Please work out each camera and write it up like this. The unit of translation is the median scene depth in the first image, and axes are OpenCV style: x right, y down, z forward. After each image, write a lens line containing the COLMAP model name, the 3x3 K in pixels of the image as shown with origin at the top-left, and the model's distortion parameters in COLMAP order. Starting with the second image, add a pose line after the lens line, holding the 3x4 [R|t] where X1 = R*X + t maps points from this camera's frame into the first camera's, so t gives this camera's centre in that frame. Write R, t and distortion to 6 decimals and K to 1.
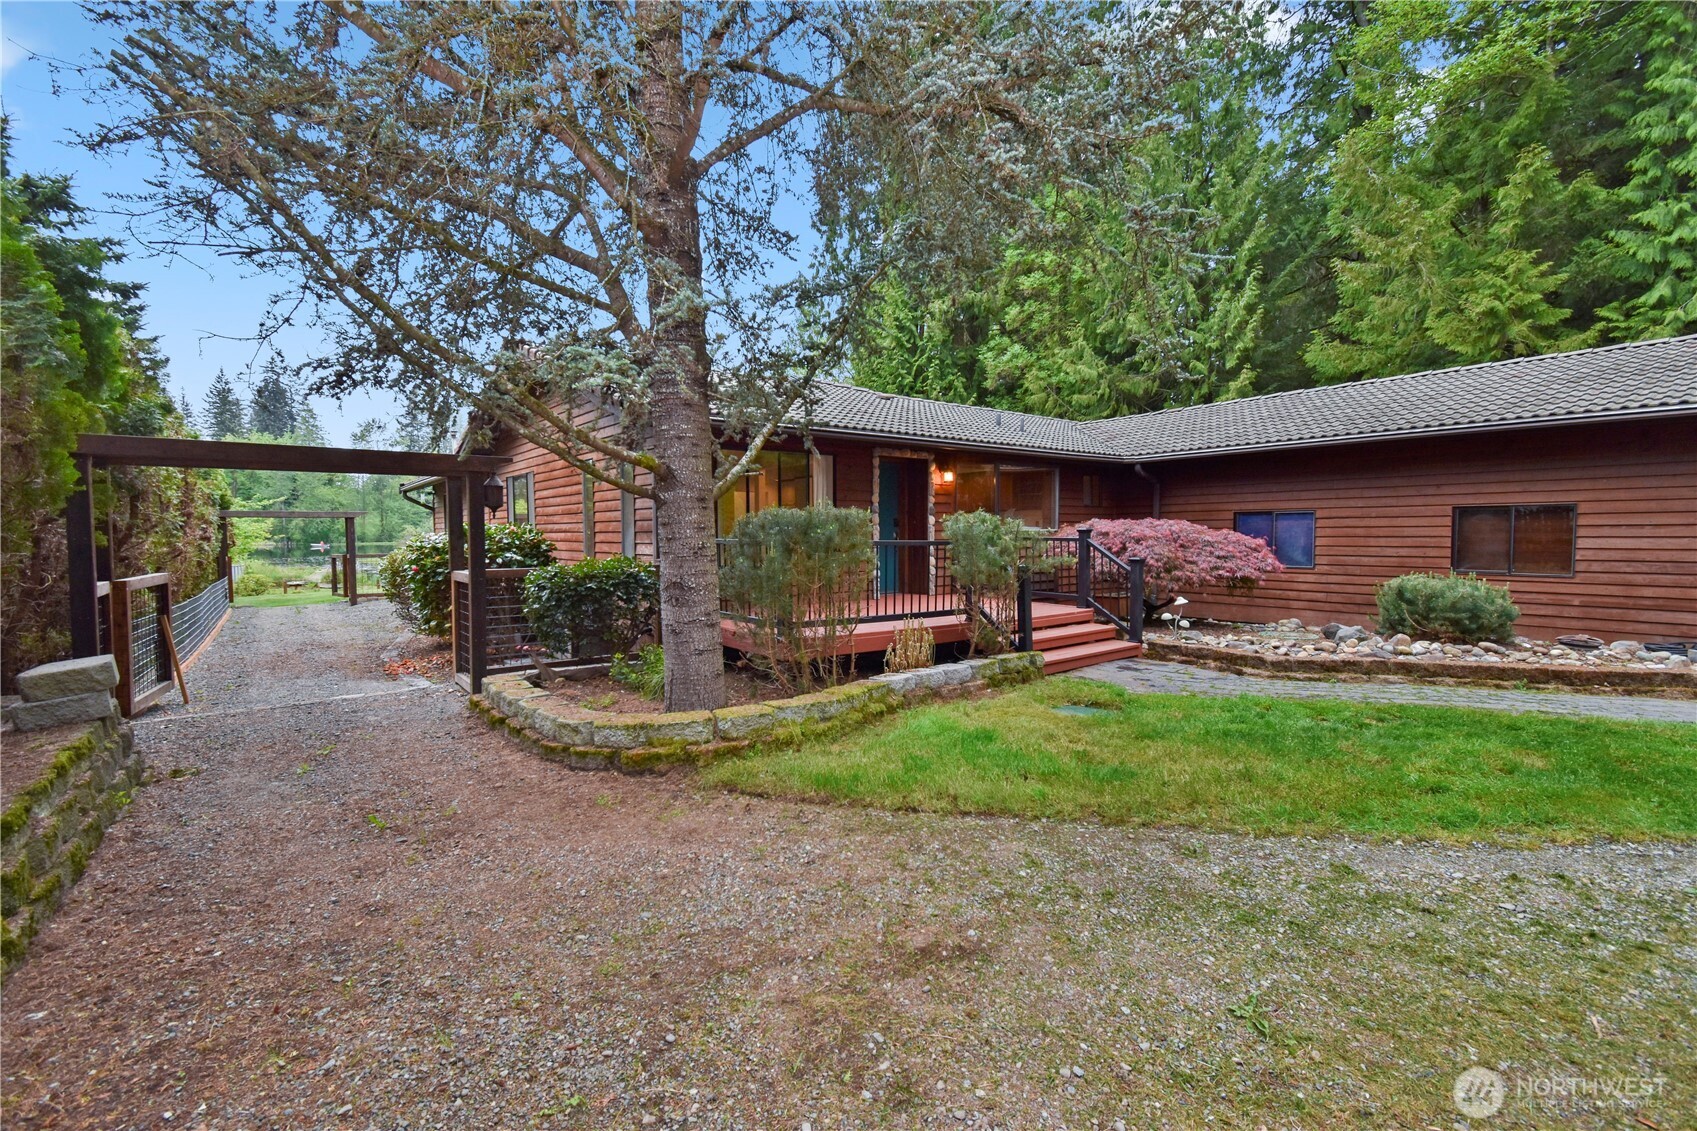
lens RADIAL K [[737.3, 0, 858.9], [0, 737.3, 570.3], [0, 0, 1]] dist [0.003378, 0.000234]
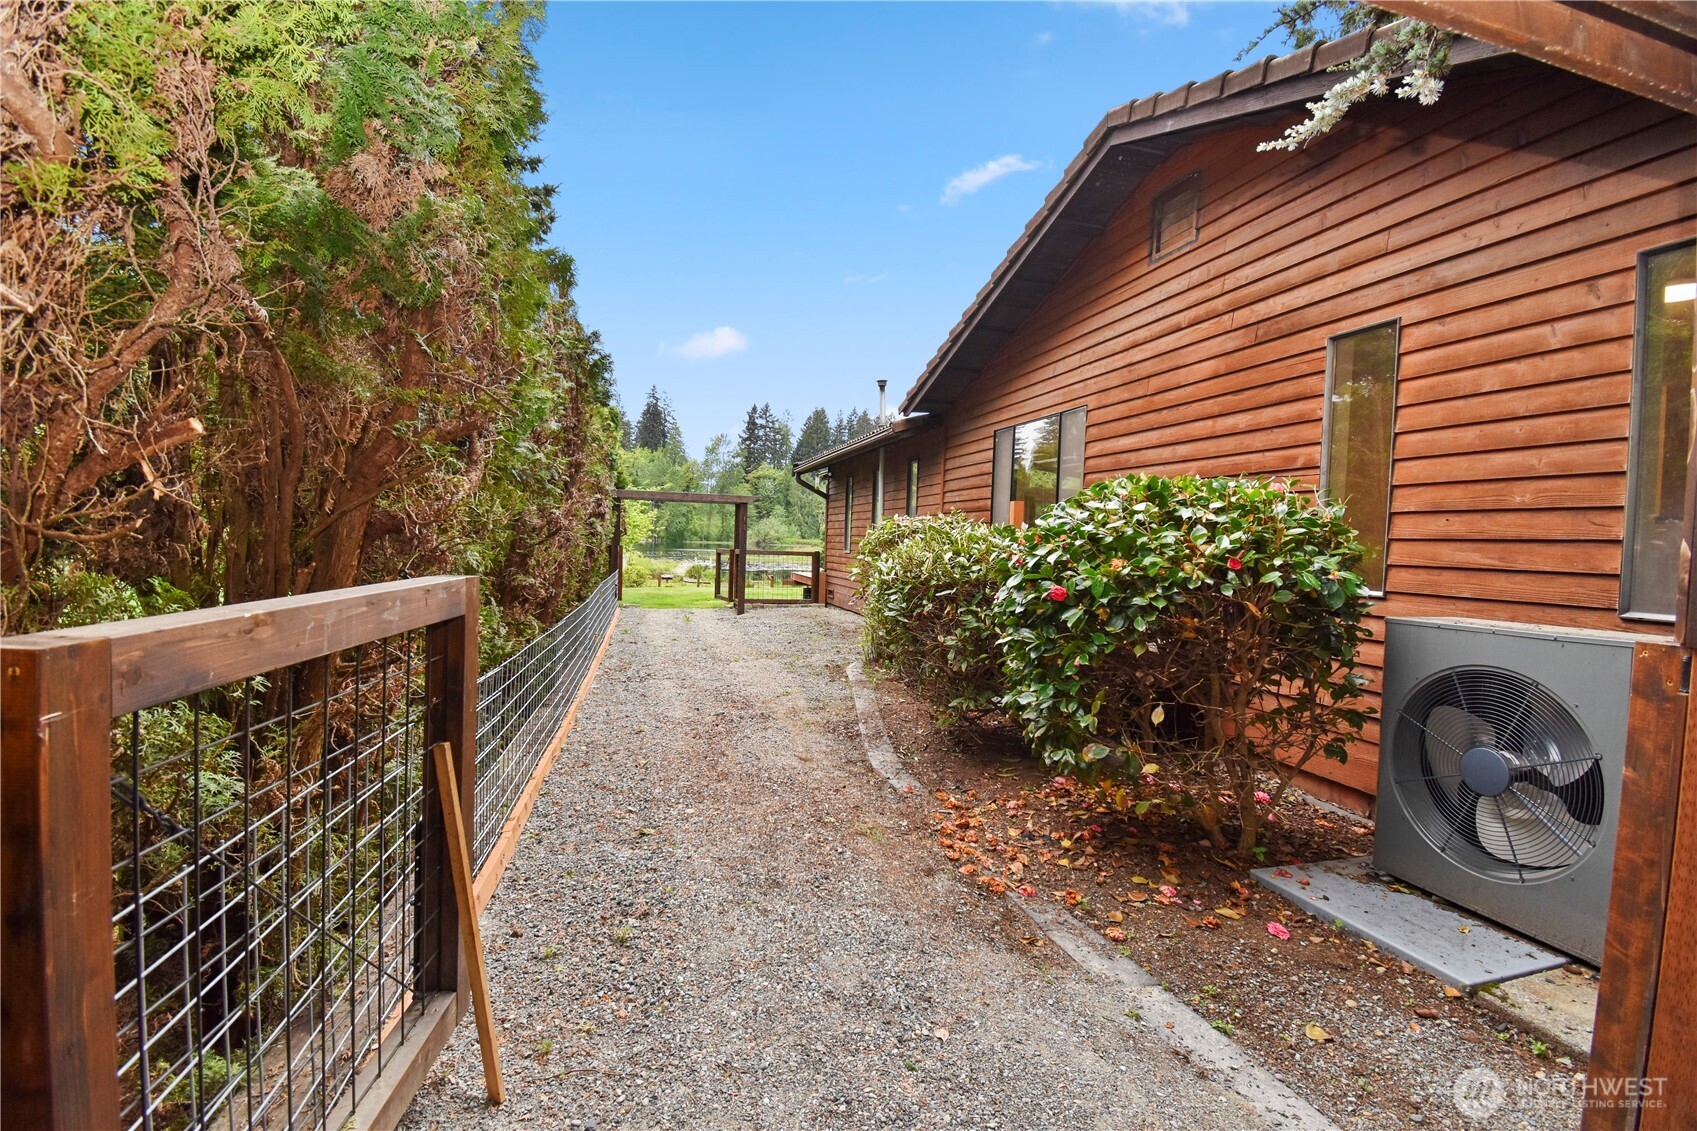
lens RADIAL K [[737.3, 0, 842.6], [0, 737.3, 566.1], [0, 0, 1]] dist [0.003378, 0.000234]
pose [[0.917609, 0.049073, -0.394442, -0.249909], [-0.057524, 0.998298, -0.009623, -0.001522], [0.393299, 0.031520, 0.918870, 0.285793]]
